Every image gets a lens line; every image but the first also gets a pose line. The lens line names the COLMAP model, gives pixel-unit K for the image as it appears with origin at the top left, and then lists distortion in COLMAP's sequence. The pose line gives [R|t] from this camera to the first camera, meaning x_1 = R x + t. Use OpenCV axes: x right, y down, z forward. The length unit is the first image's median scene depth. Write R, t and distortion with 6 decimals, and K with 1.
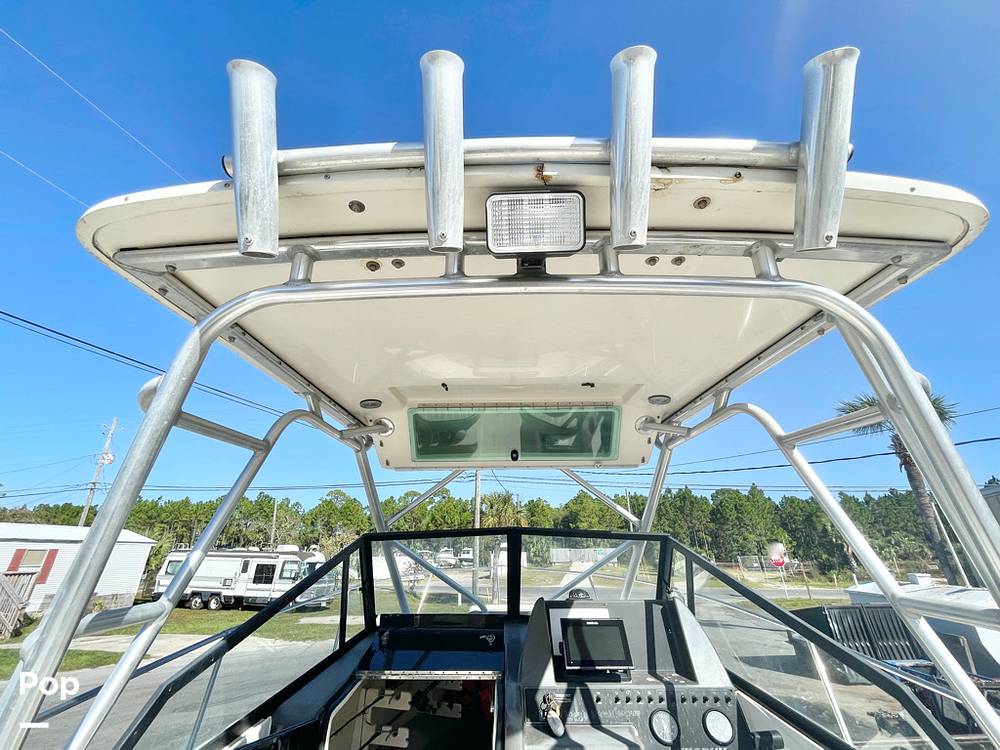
lens RADIAL K [[404.8, 0, 496.3], [0, 404.8, 372.5], [0, 0, 1]] dist [-0.003059, -0.000429]
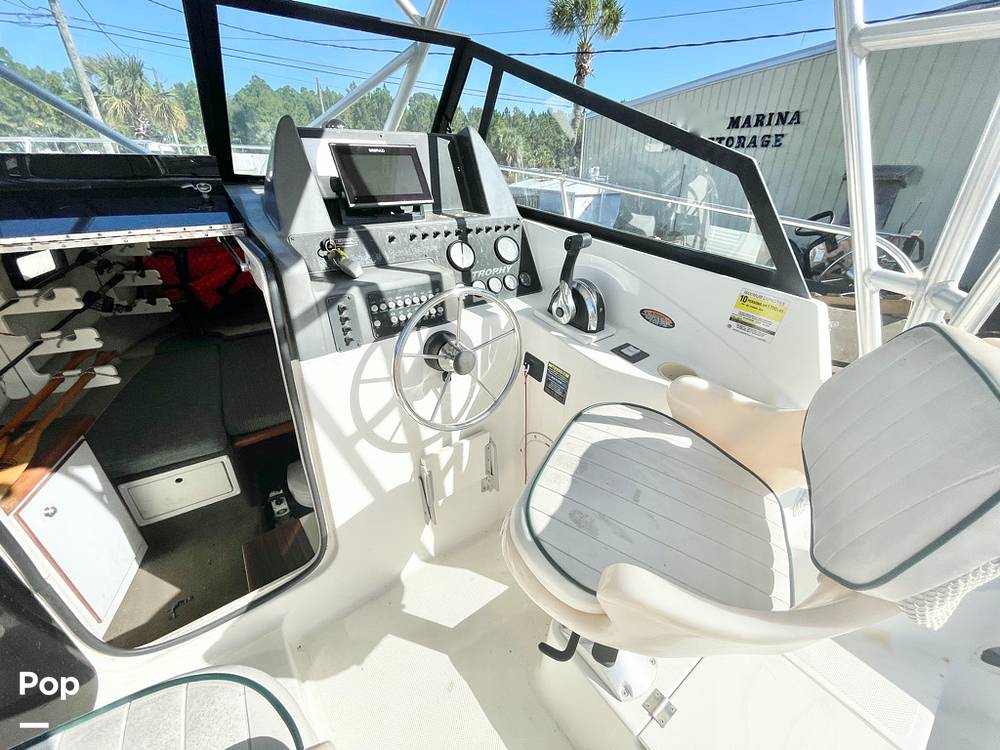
lens RADIAL K [[404.8, 0, 500.6], [0, 404.8, 375.2], [0, 0, 1]] dist [-0.003059, -0.000429]
pose [[0.788309, -0.278601, 0.548589, -0.090768], [-0.259872, 0.657417, 0.707298, 0.343679], [-0.557706, -0.700132, 0.445847, 0.312582]]
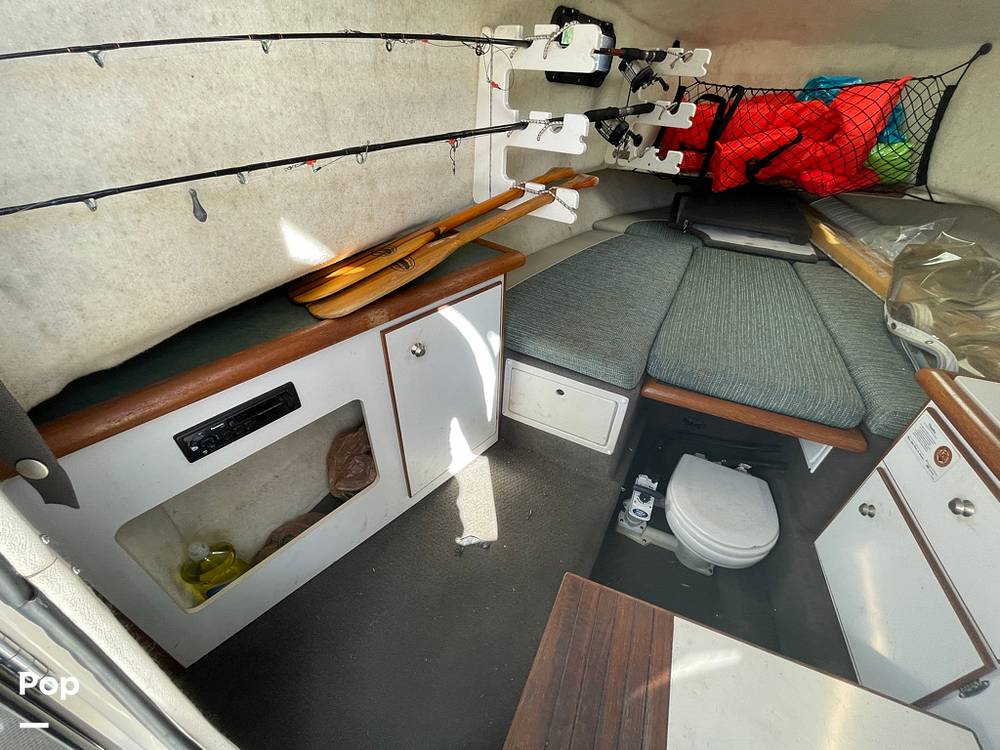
lens RADIAL K [[404.8, 0, 498.2], [0, 404.8, 373.5], [0, 0, 1]] dist [-0.003059, -0.000429]
pose [[0.923519, 0.249335, -0.291454, -0.156569], [0.118074, 0.538163, 0.834529, 0.907468], [0.364927, -0.805117, 0.467564, 0.753415]]
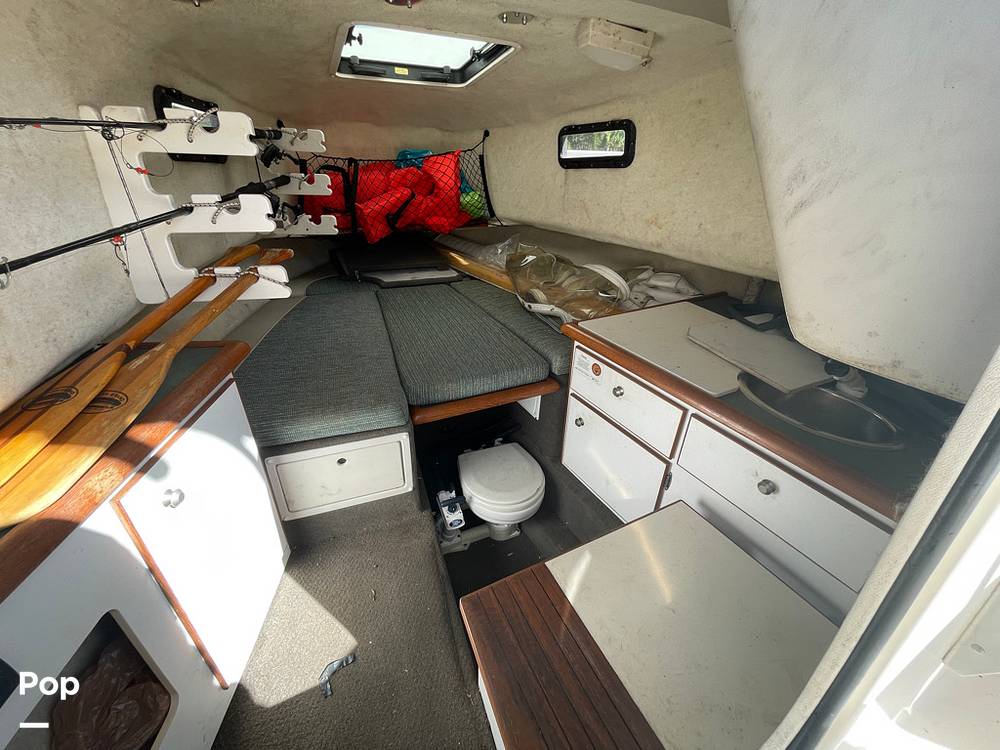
lens RADIAL K [[404.8, 0, 499.0], [0, 404.8, 374.3], [0, 0, 1]] dist [-0.003059, -0.000429]
pose [[0.898949, -0.189858, 0.394771, -0.275787], [-0.188230, 0.646338, 0.739471, 0.881428], [-0.395550, -0.739054, 0.545288, 0.728657]]
